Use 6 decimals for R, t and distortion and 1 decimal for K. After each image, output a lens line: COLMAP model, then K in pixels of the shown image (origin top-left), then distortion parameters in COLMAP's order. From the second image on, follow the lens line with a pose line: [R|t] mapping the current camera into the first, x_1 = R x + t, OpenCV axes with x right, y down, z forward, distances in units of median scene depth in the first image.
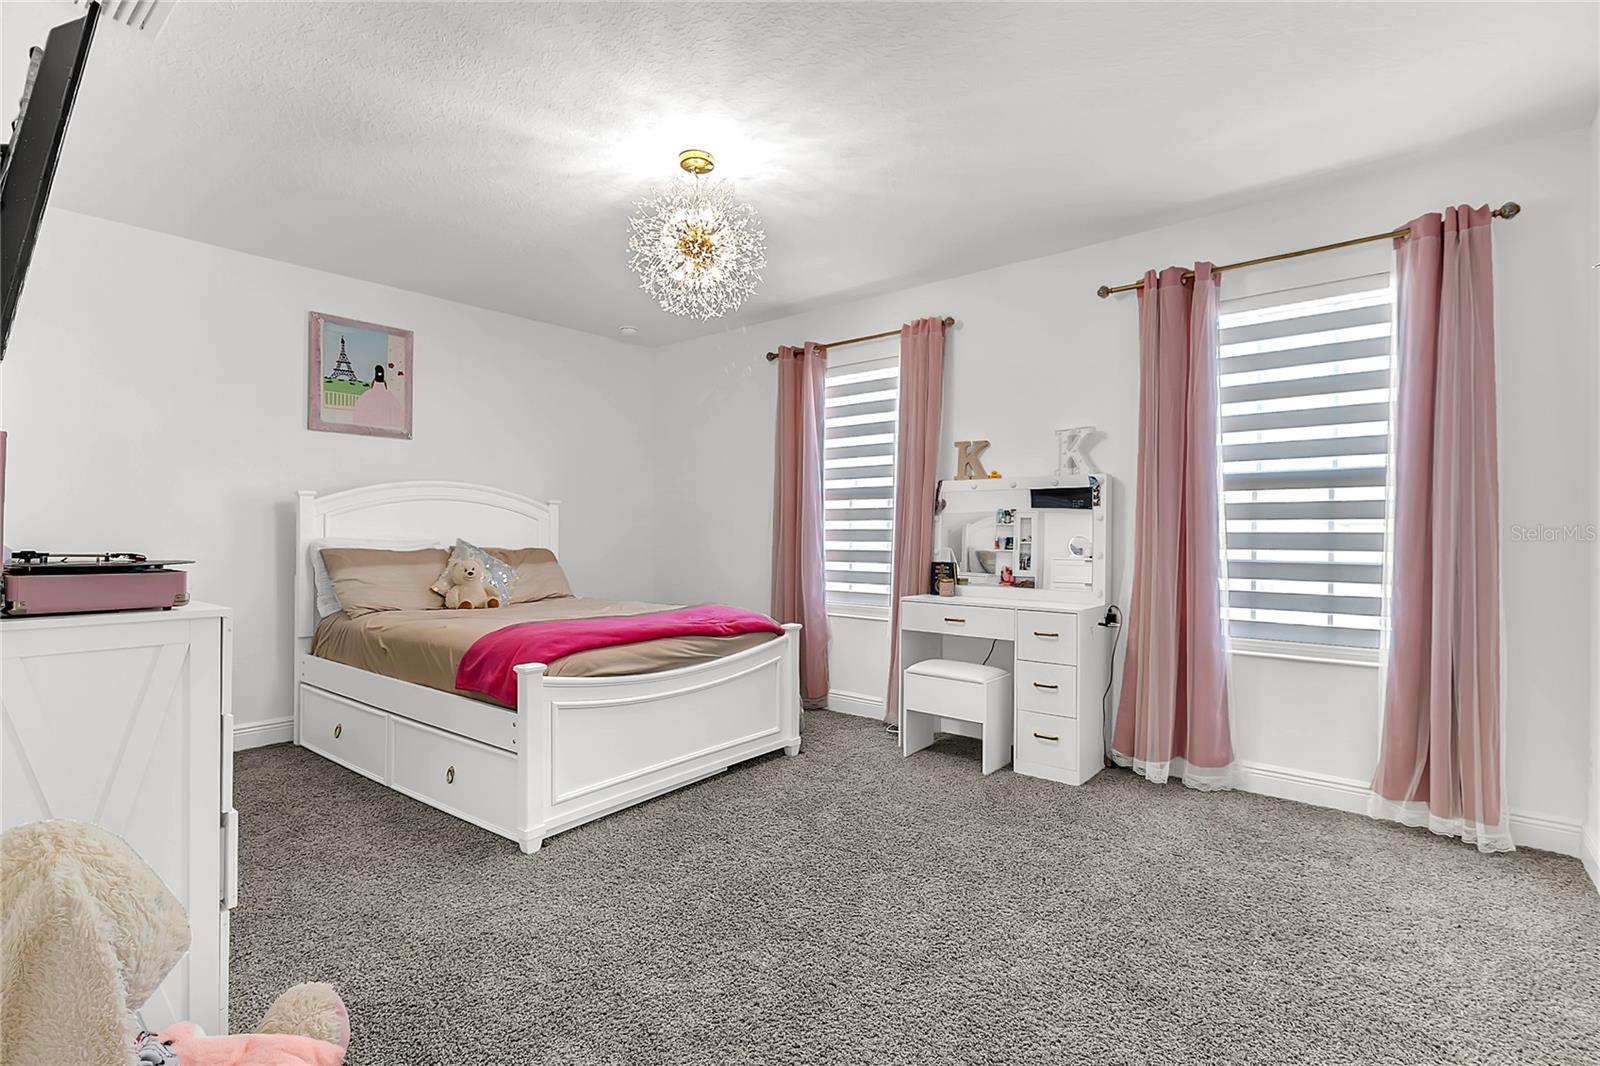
lens RADIAL K [[746.8, 0, 802.0], [0, 746.8, 535.5], [0, 0, 1]] dist [0.005401, -0.003532]
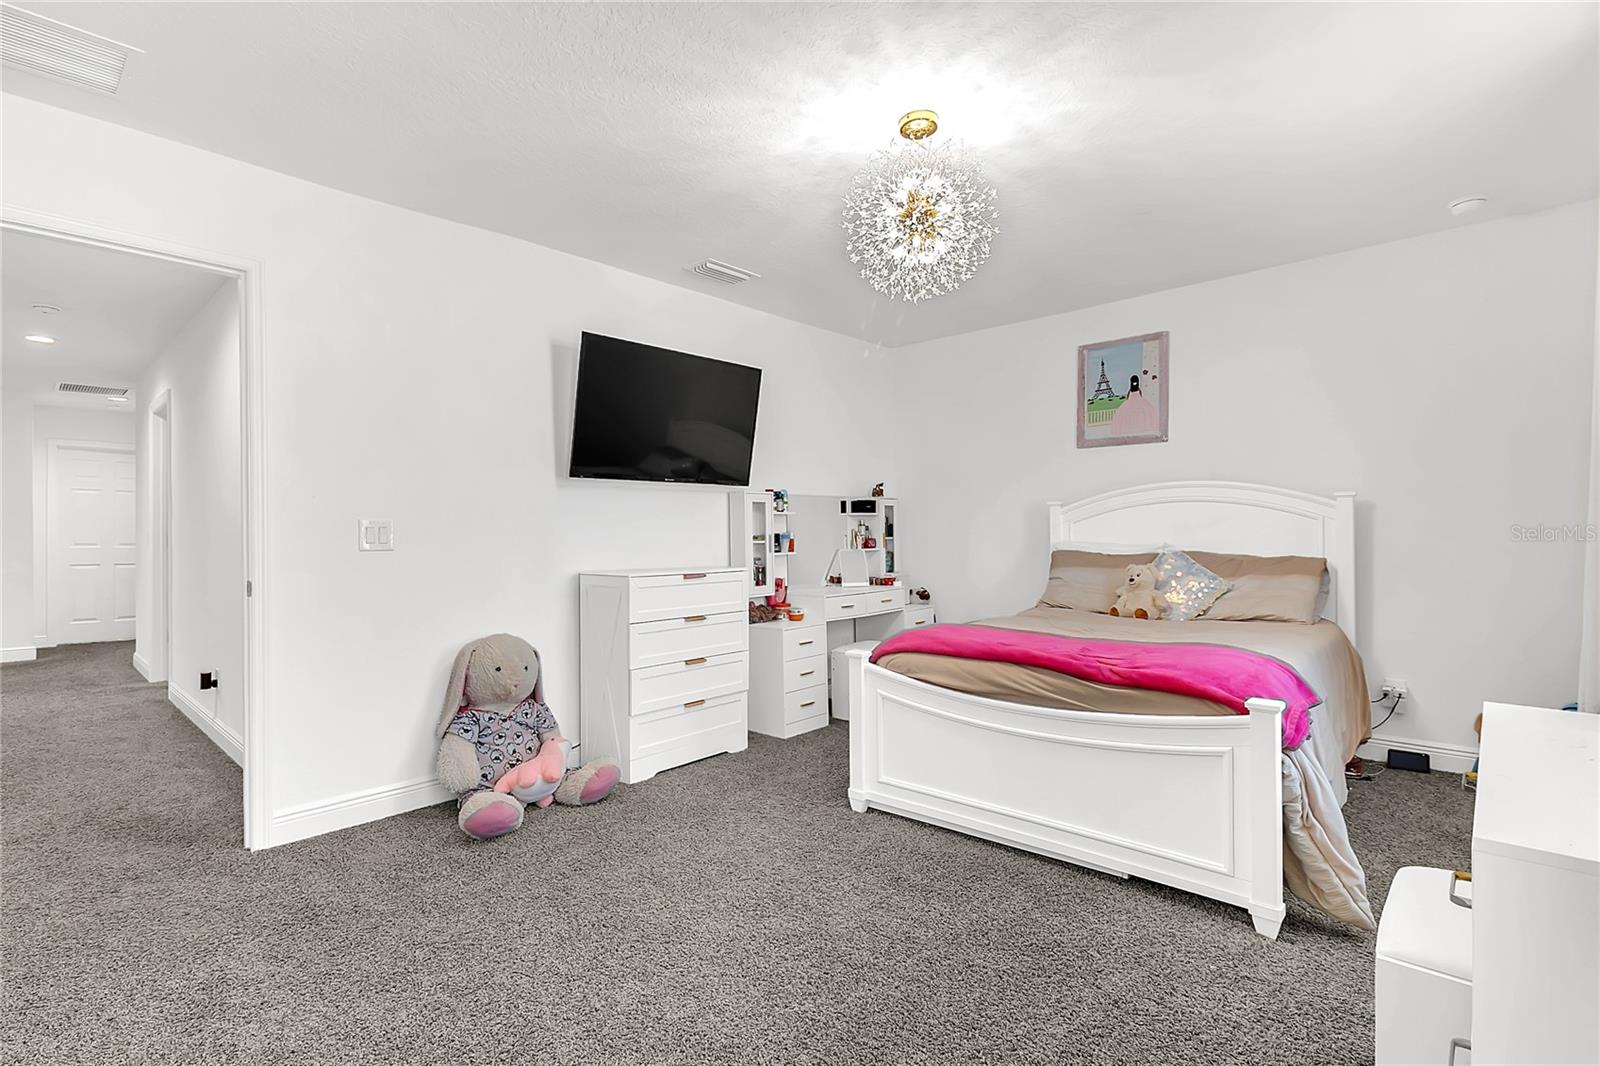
lens RADIAL K [[746.8, 0, 800.2], [0, 746.8, 535.1], [0, 0, 1]] dist [0.005401, -0.003532]
pose [[-0.055341, -0.000181, -0.998468, 0.527487], [-0.000545, 1.000000, -0.000151, -0.005757], [0.998467, 0.000536, -0.055341, 0.630759]]
